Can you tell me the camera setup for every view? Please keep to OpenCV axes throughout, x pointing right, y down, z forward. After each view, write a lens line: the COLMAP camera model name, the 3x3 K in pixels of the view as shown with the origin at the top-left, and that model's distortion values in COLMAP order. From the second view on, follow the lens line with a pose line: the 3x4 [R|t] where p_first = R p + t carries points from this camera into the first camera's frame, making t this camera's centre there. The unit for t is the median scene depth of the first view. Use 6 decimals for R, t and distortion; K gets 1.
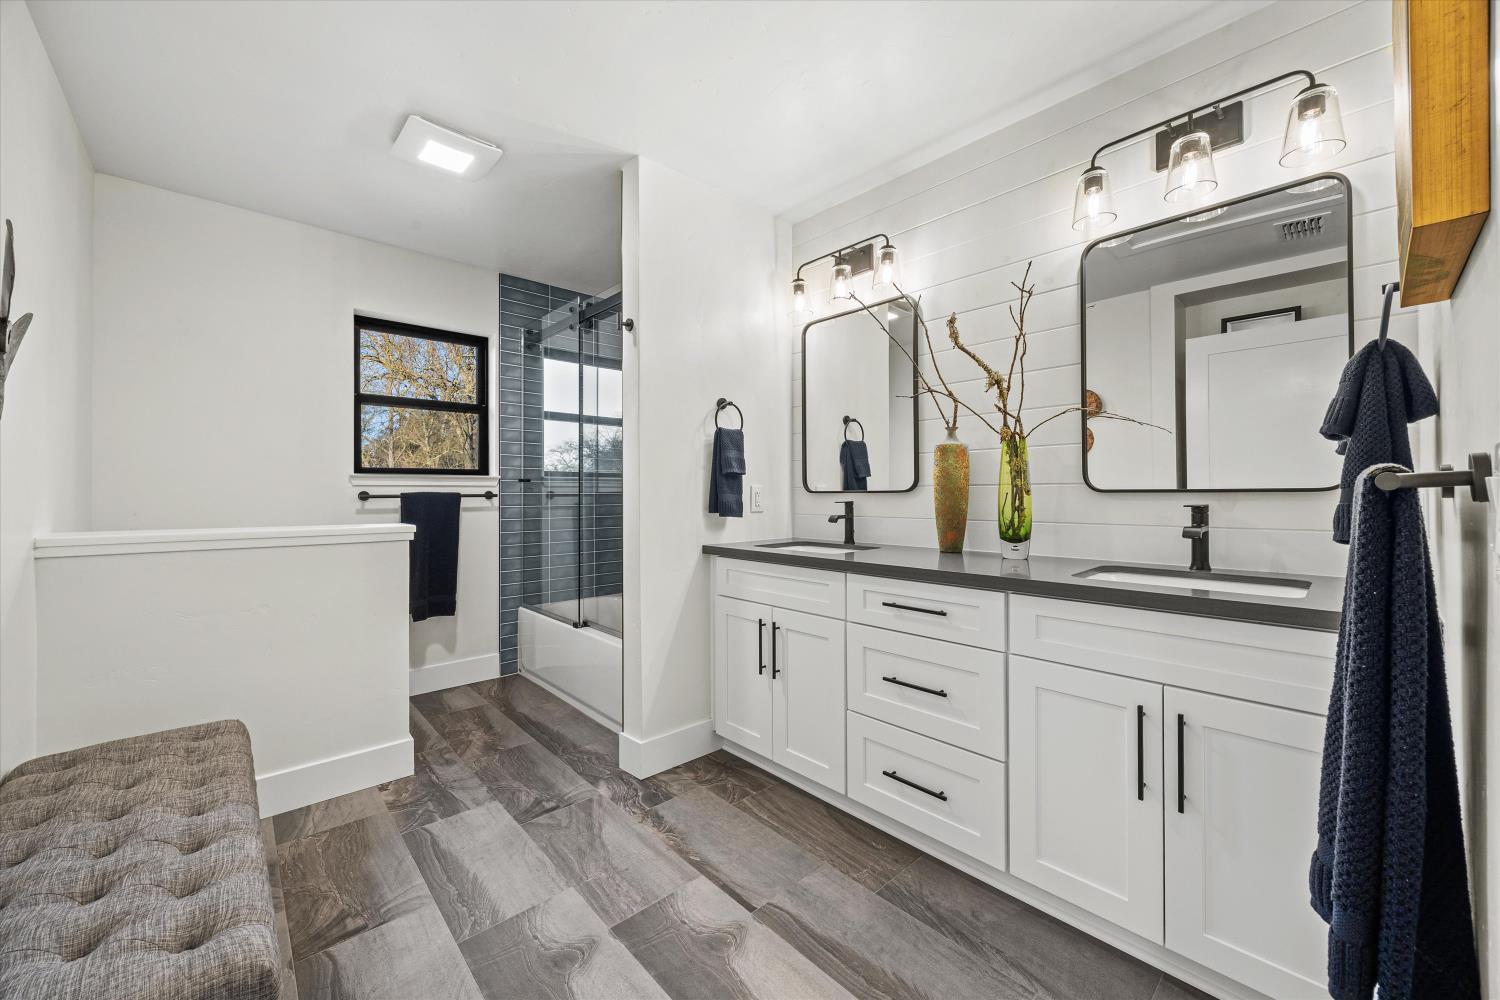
lens RADIAL K [[567.7, 0, 751.5], [0, 567.7, 491.9], [0, 0, 1]] dist [-0.014680, -0.000711]
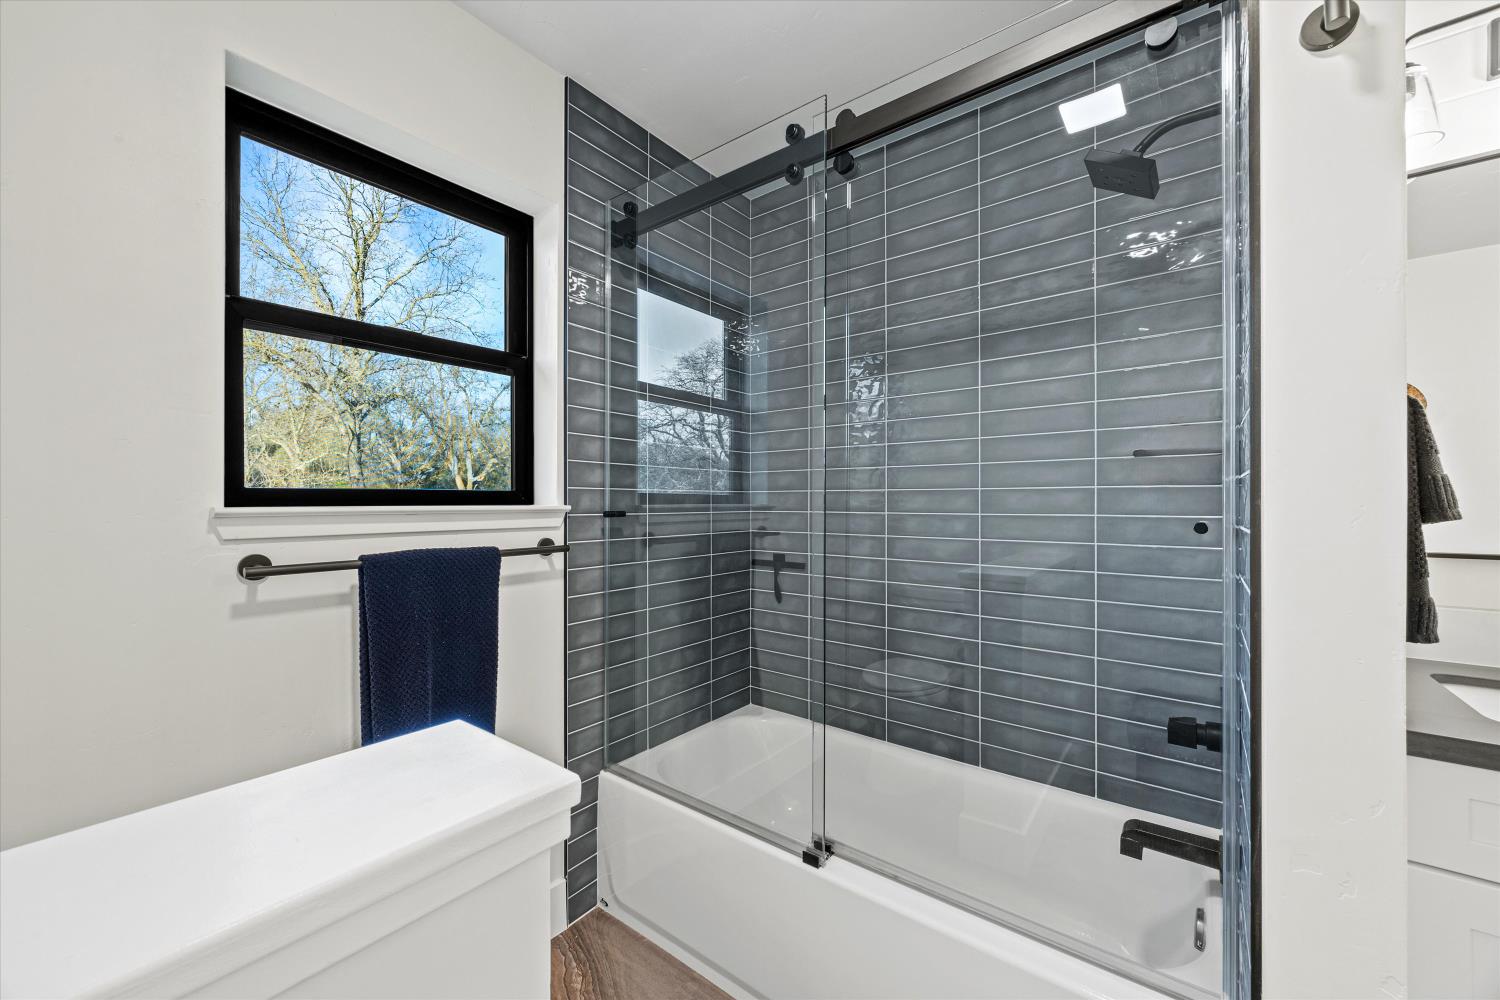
lens RADIAL K [[567.7, 0, 746.8], [0, 567.7, 505.5], [0, 0, 1]] dist [-0.014680, -0.000711]
pose [[0.988054, -0.003147, 0.154077, -0.367161], [0.003520, 0.999992, -0.002146, -0.026334], [-0.154069, 0.002663, 0.988056, 0.507143]]
